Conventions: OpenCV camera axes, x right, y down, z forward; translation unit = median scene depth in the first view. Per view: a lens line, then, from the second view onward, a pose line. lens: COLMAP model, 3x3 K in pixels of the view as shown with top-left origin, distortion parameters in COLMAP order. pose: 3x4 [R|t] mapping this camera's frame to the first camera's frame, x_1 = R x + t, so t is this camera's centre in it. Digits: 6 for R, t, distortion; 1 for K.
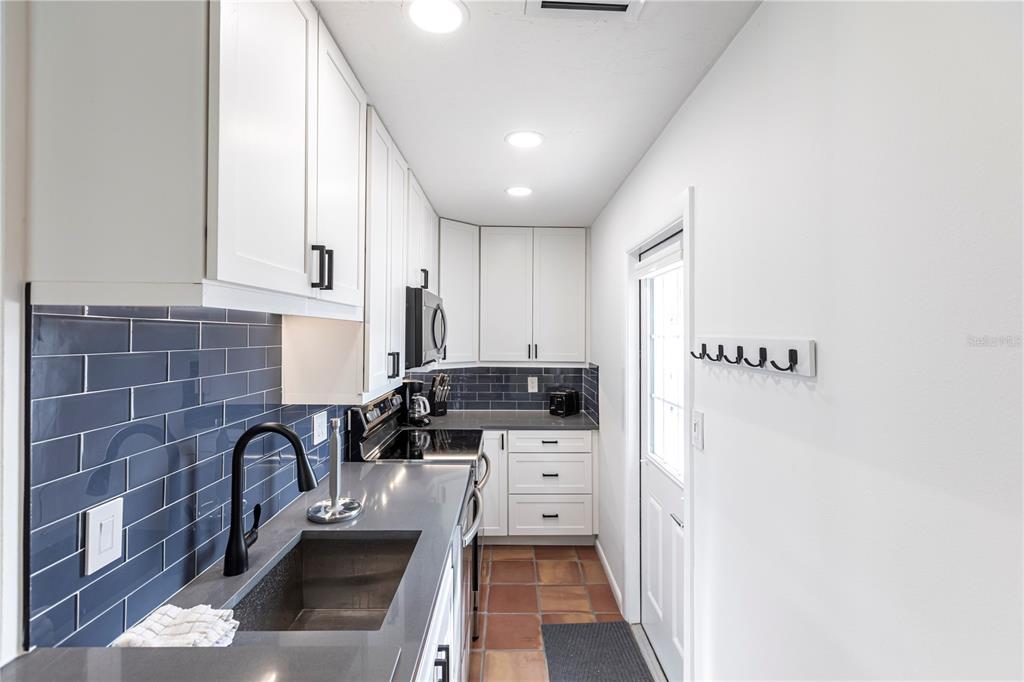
lens RADIAL K [[461.5, 0, 514.1], [0, 461.5, 334.8], [0, 0, 1]] dist [-0.001693, 0.001609]
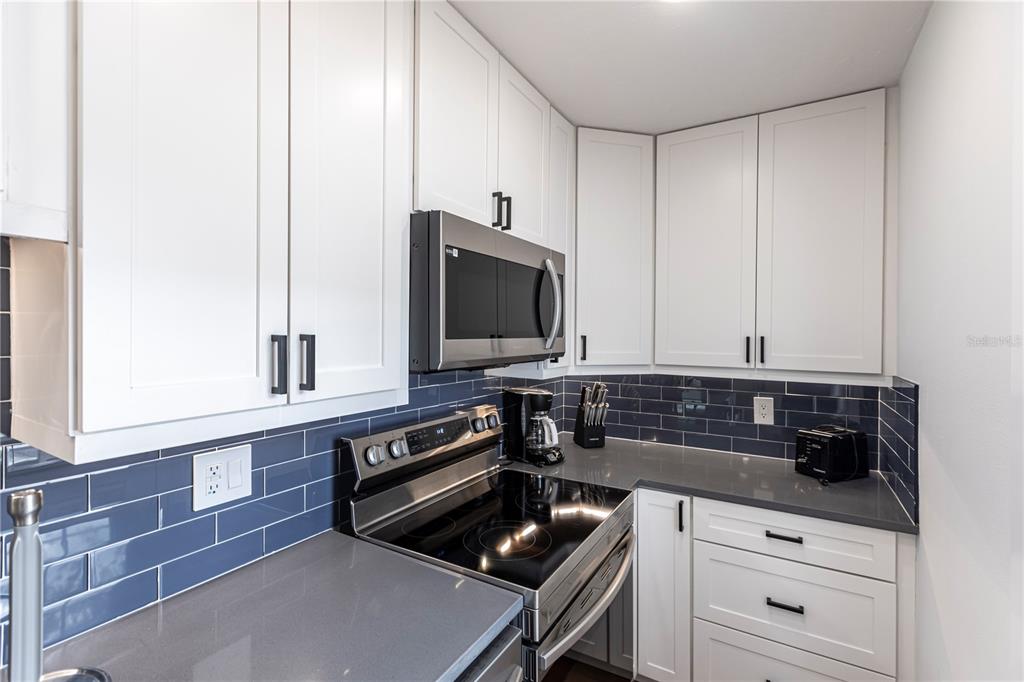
lens RADIAL K [[461.5, 0, 507.7], [0, 461.5, 338.6], [0, 0, 1]] dist [-0.001693, 0.001609]
pose [[0.849489, 0.005375, -0.527579, 0.078316], [-0.003077, 0.999982, 0.005232, 0.021306], [0.527598, -0.002821, 0.849490, 0.402629]]
